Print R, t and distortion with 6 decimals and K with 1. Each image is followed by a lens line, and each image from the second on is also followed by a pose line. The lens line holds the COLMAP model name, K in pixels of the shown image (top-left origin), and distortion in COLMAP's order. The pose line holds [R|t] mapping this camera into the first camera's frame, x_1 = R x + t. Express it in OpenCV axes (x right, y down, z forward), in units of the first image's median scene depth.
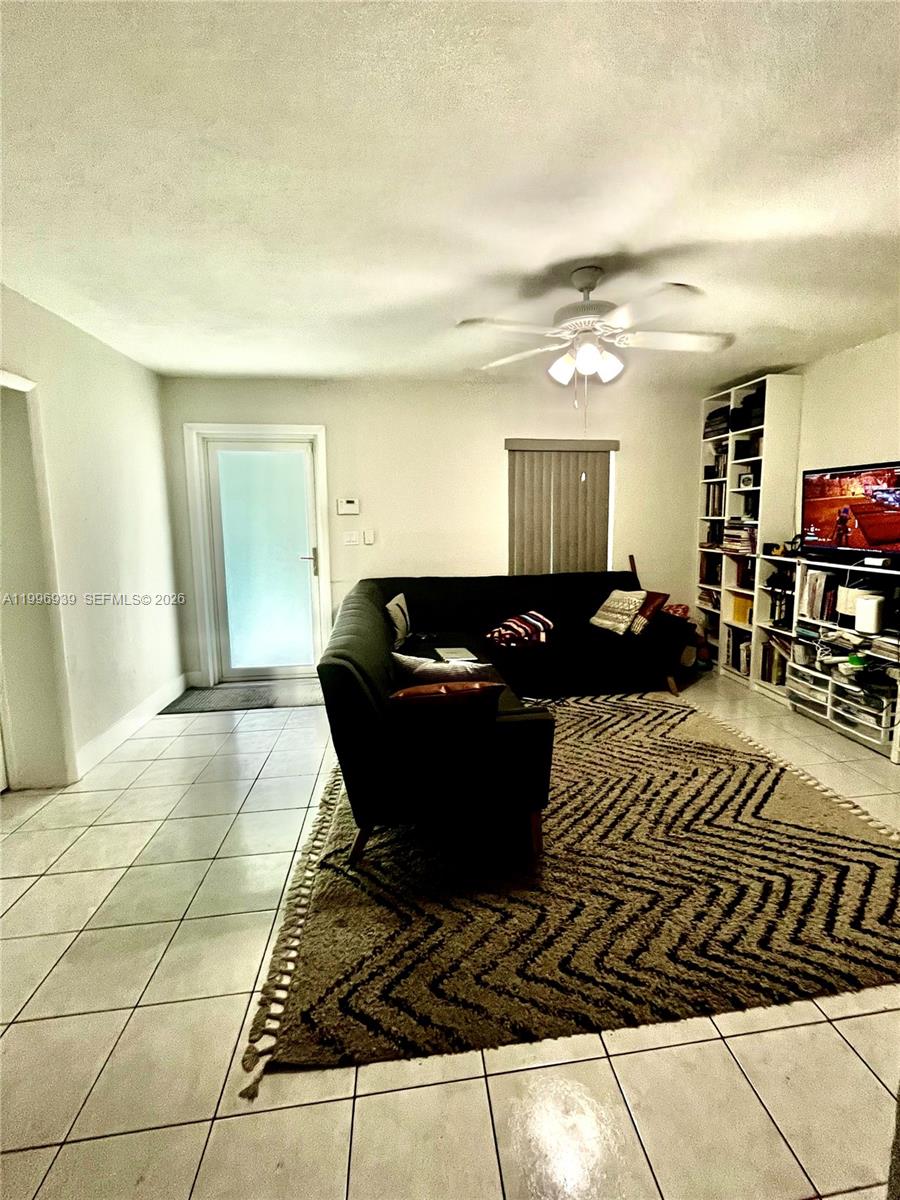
lens RADIAL K [[497.1, 0, 467.7], [0, 497.1, 571.8], [0, 0, 1]] dist [-0.003031, 0.000816]
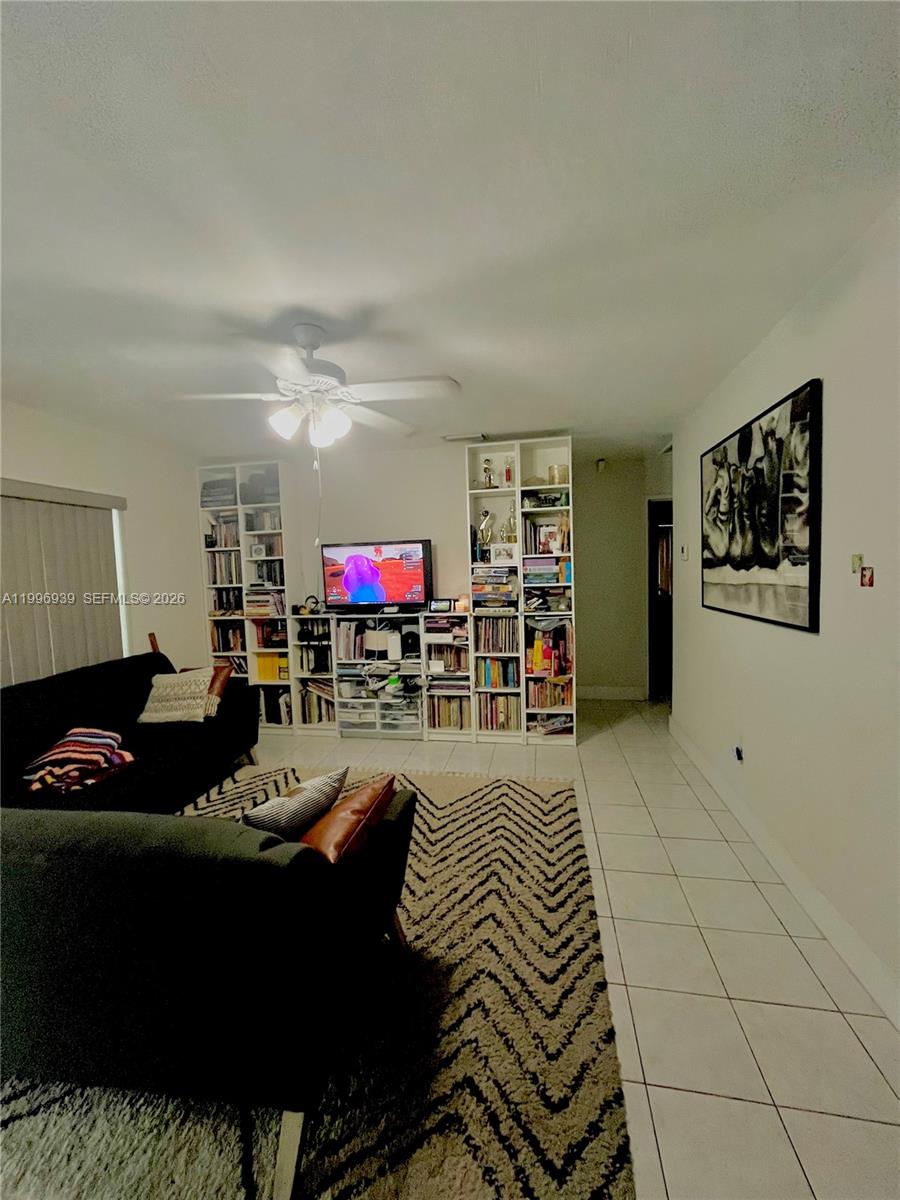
lens RADIAL K [[497.1, 0, 414.3], [0, 497.1, 602.6], [0, 0, 1]] dist [-0.003031, 0.000816]
pose [[0.340426, -0.068635, 0.937763, -0.555219], [0.141981, 0.989649, 0.020891, -0.068190], [-0.929490, 0.126033, 0.346647, 0.487270]]
